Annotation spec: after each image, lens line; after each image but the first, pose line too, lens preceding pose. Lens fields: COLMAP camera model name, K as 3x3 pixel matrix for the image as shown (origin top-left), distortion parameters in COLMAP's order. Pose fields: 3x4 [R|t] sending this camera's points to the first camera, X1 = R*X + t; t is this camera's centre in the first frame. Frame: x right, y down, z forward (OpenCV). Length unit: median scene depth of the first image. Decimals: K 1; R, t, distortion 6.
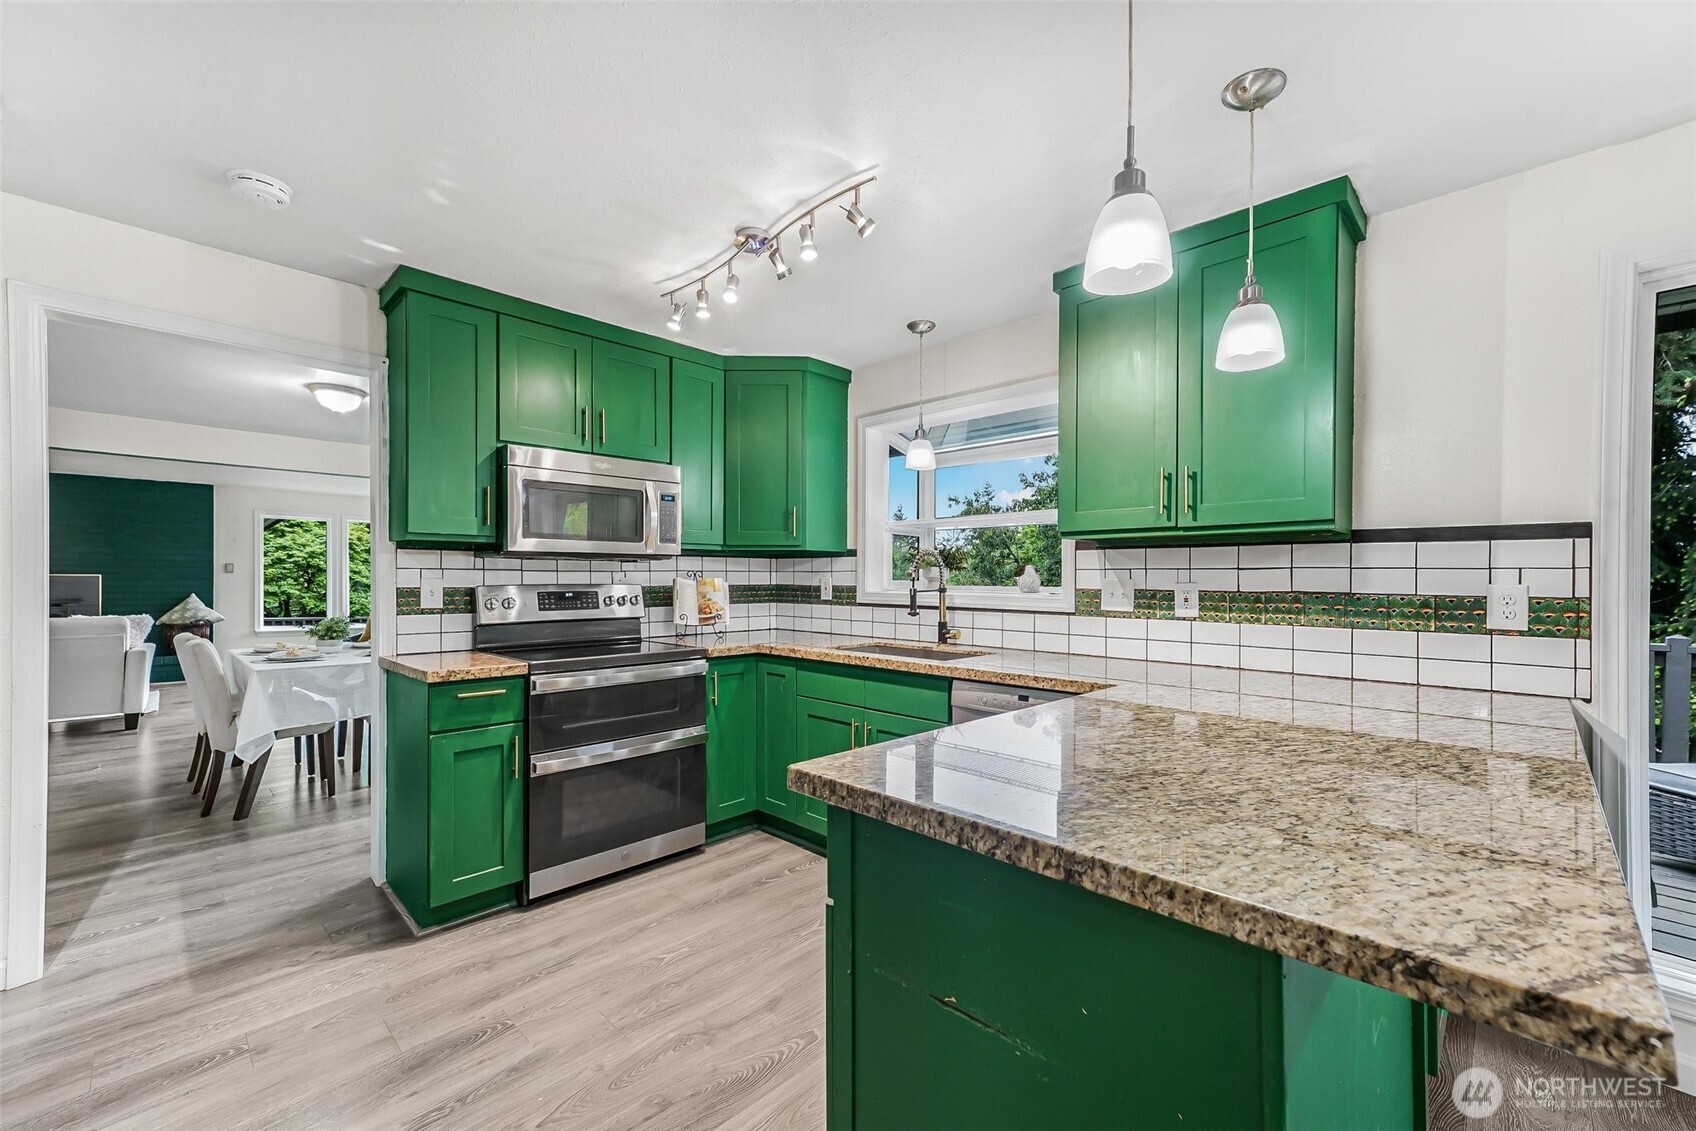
lens RADIAL K [[682.4, 0, 854.9], [0, 682.4, 583.6], [0, 0, 1]] dist [0.008185, 0.000486]
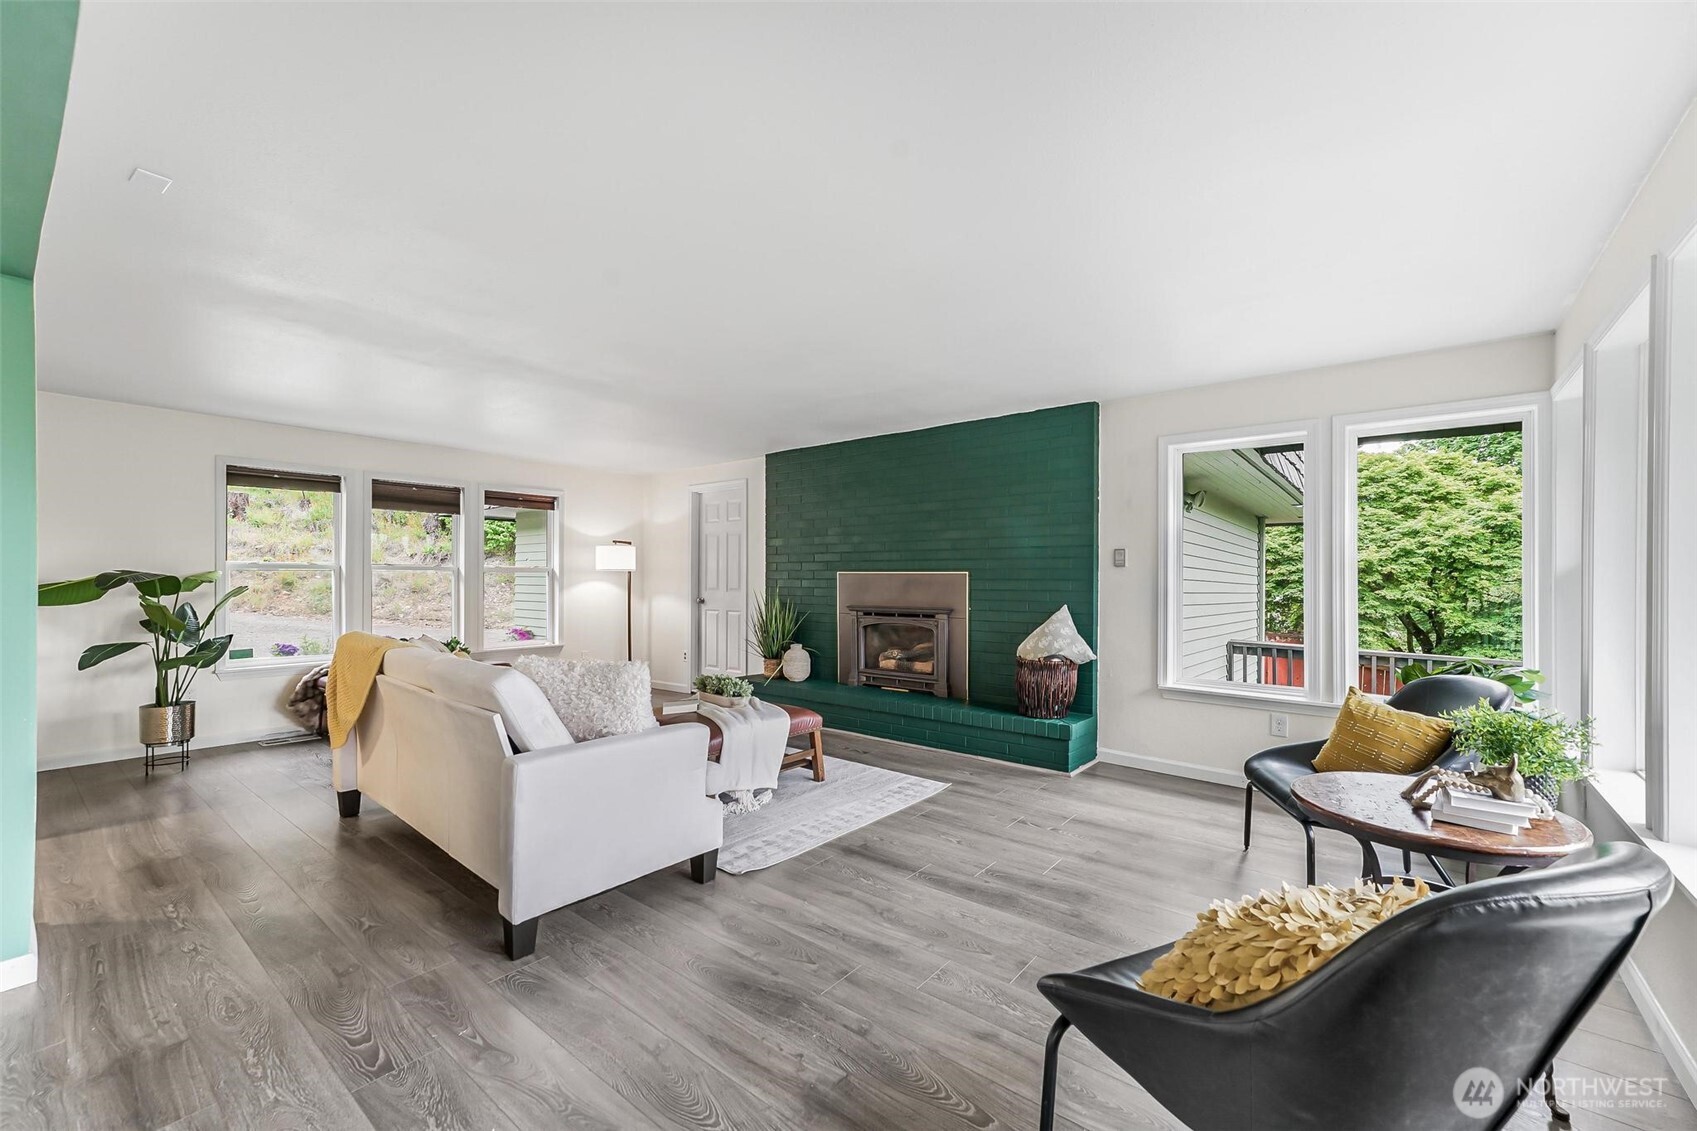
lens RADIAL K [[682.8, 0, 849.6], [0, 682.8, 577.5], [0, 0, 1]] dist [0.008185, 0.000486]
pose [[0.089938, -0.004602, -0.995937, -1.320748], [-0.007685, 0.999956, -0.005314, -0.010973], [0.995918, 0.008132, 0.089898, 2.368324]]
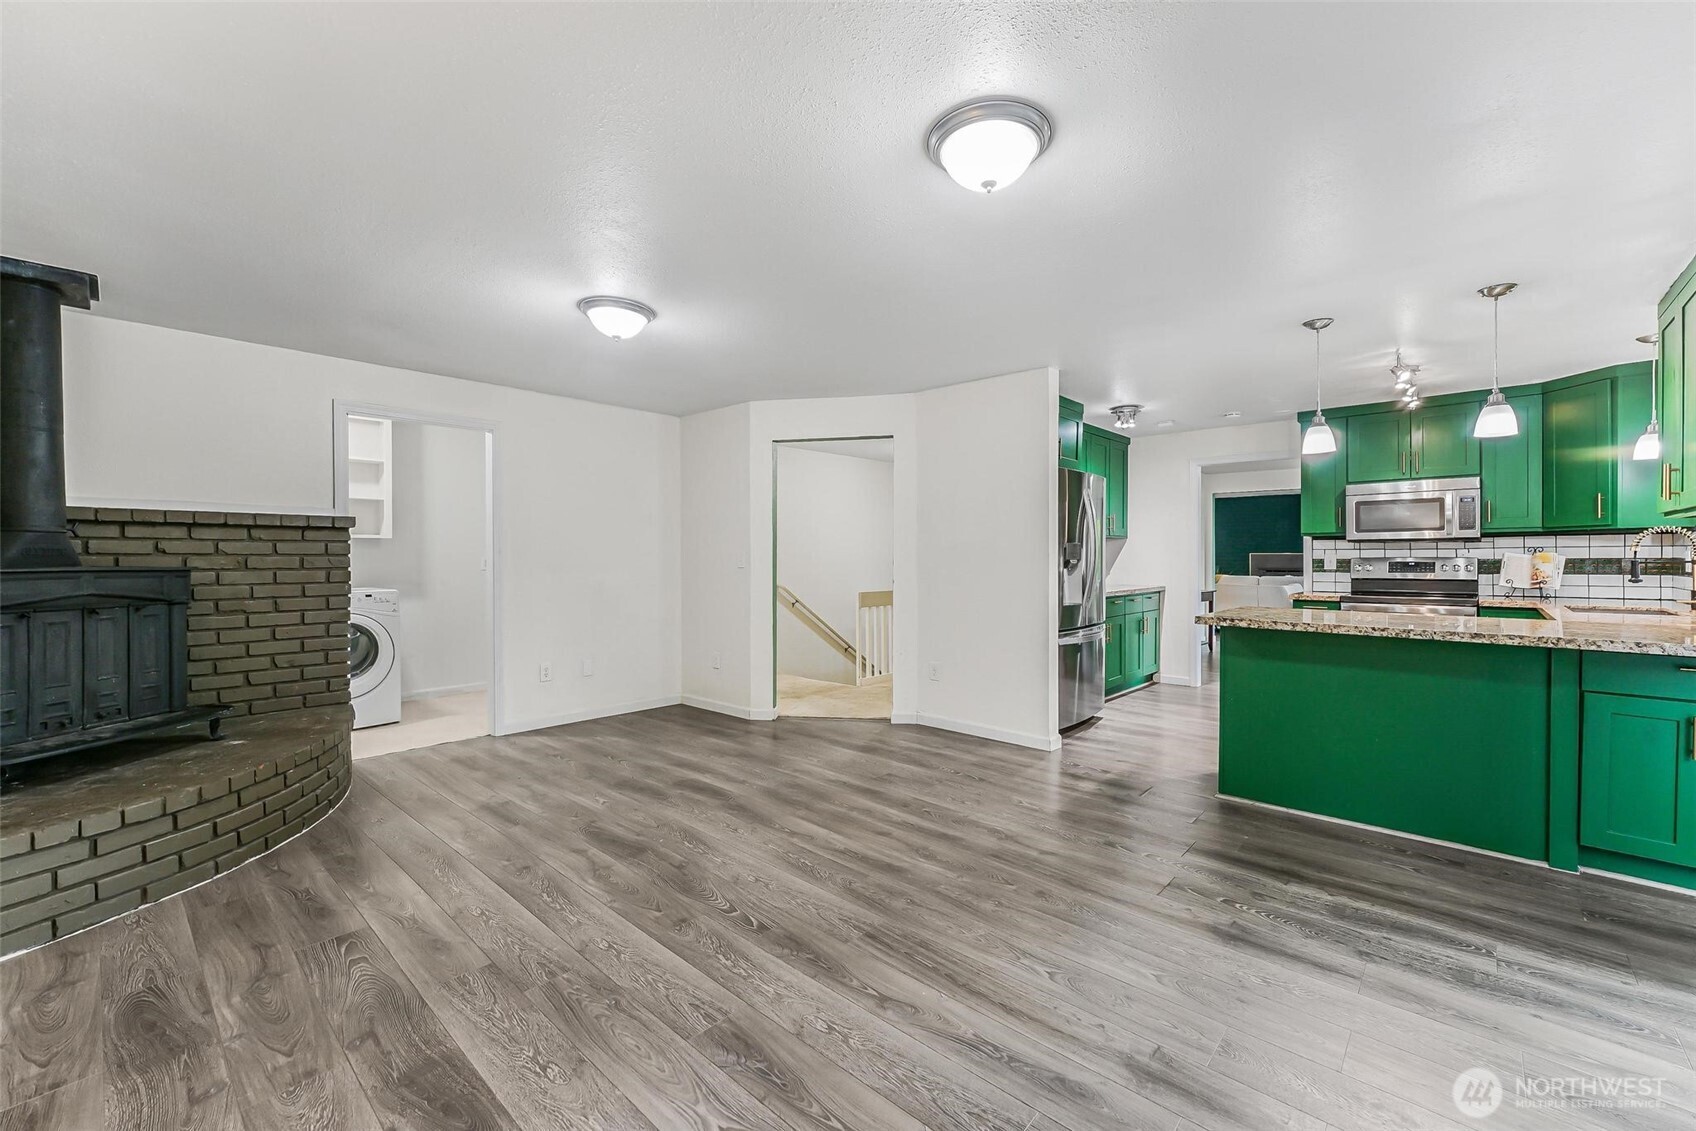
lens RADIAL K [[682.4, 0, 867.1], [0, 682.4, 567.5], [0, 0, 1]] dist [0.008185, 0.000486]
pose [[0.055114, 0.012992, -0.998396, 1.287538], [-0.003378, 0.999912, 0.012825, 0.009519], [0.998474, 0.002666, 0.055153, -0.443552]]
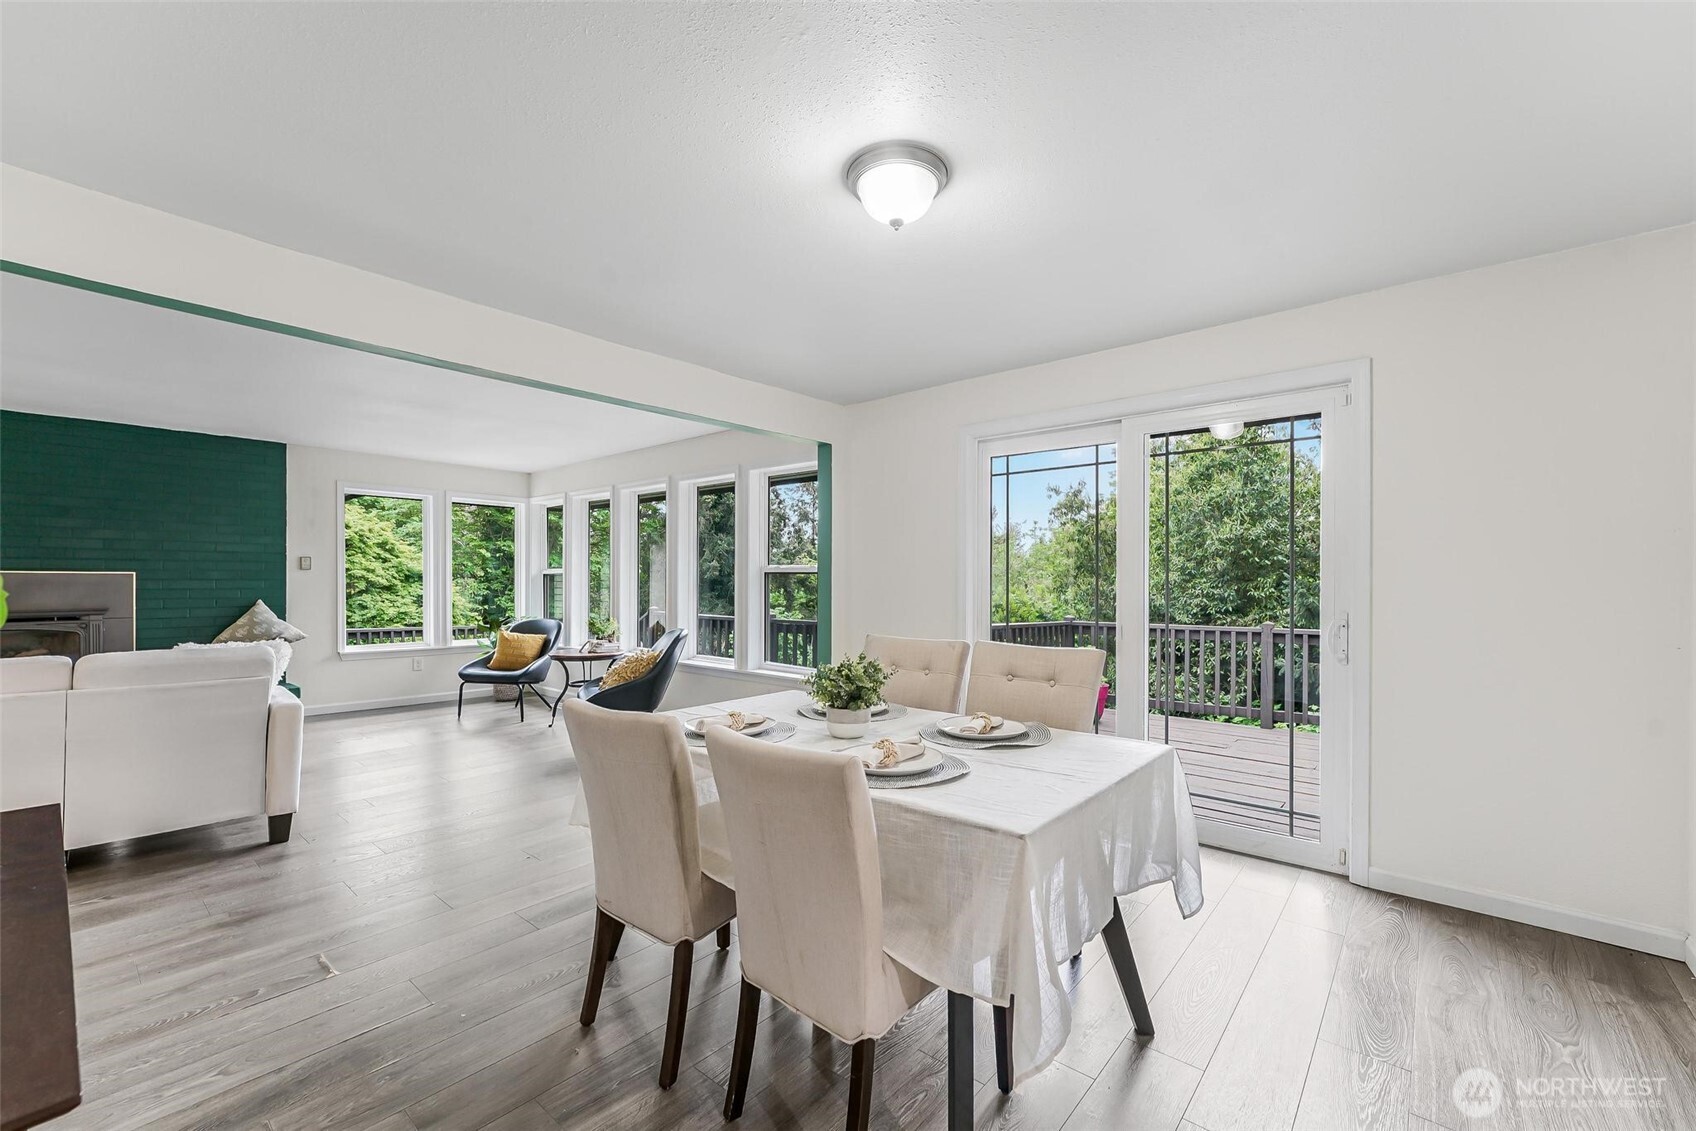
lens RADIAL K [[682.4, 0, 861.5], [0, 682.4, 577.5], [0, 0, 1]] dist [0.008185, 0.000486]
pose [[0.996604, -0.001780, 0.082328, -1.276188], [0.002449, 0.999965, -0.008024, -0.002951], [-0.082311, 0.008198, 0.996573, 0.816199]]
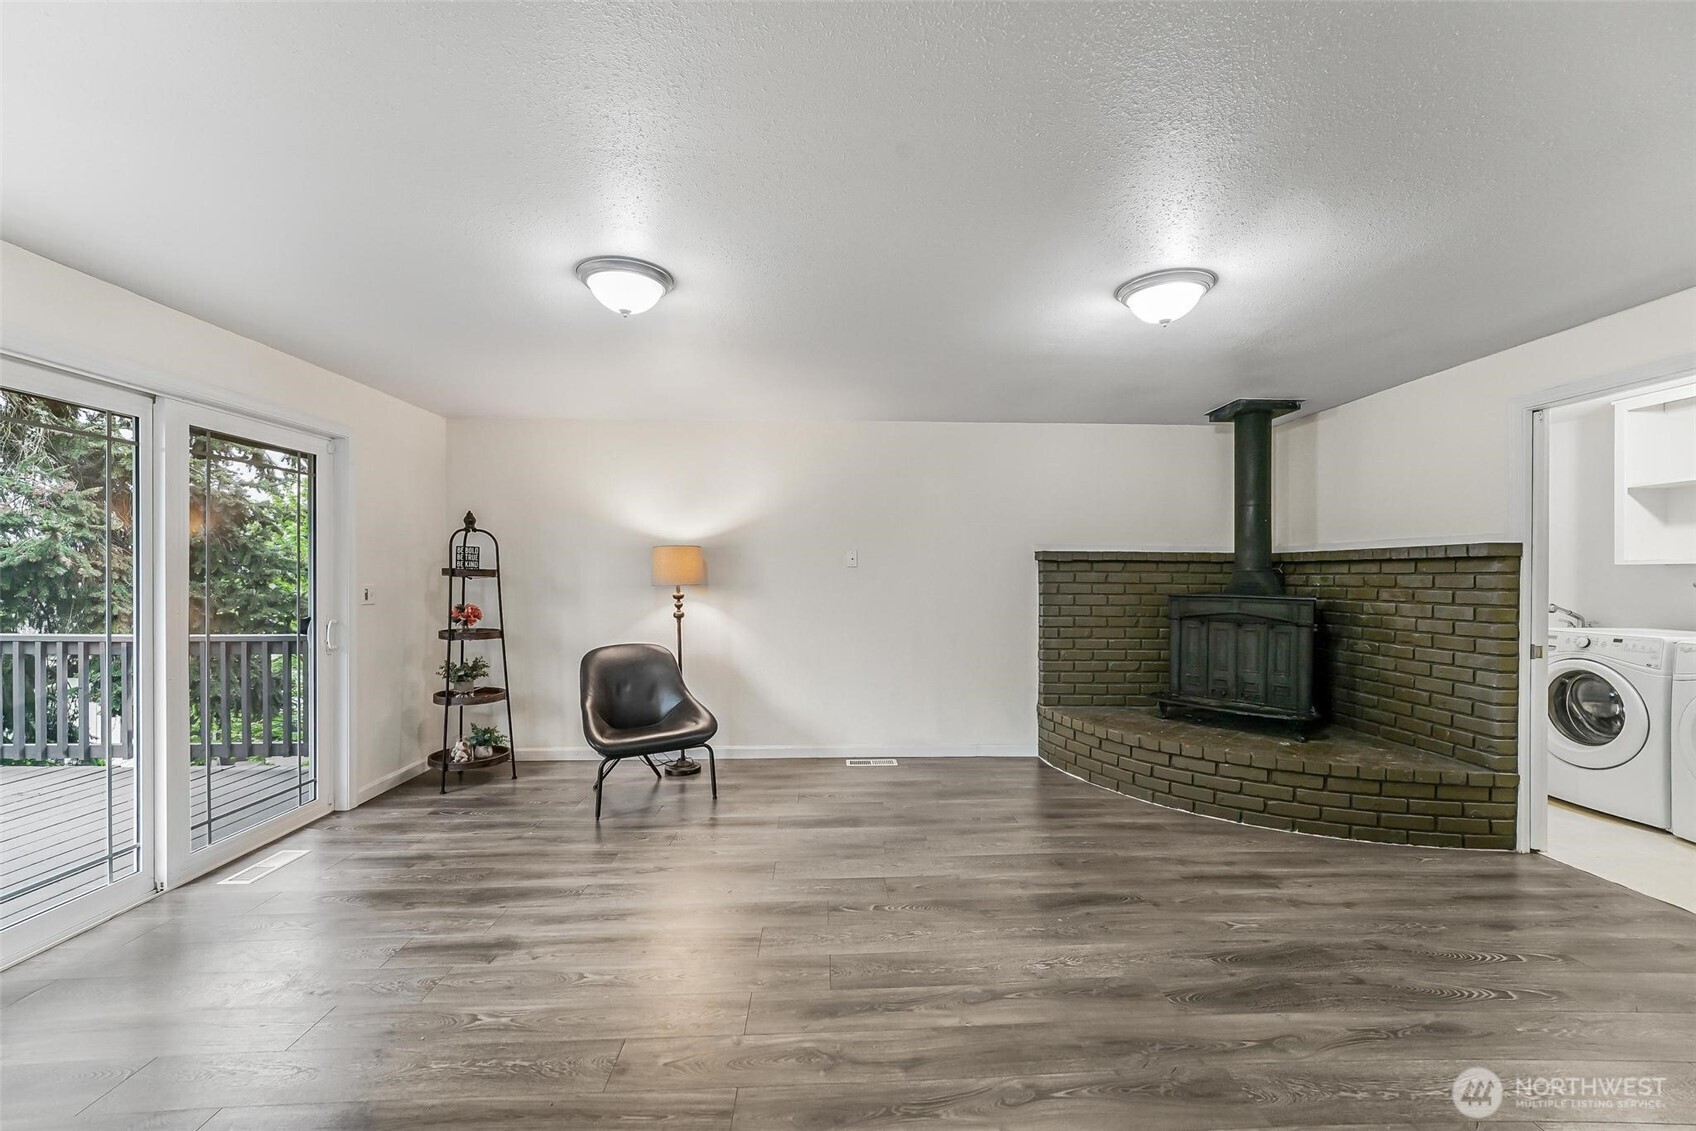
lens RADIAL K [[682.4, 0, 848.3], [0, 682.4, 576.2], [0, 0, 1]] dist [0.008185, 0.000486]
pose [[-0.726017, -0.005864, 0.687651, -0.082695], [-0.003207, 0.999982, 0.005142, -0.017553], [-0.687669, 0.001528, -0.726023, 0.112949]]
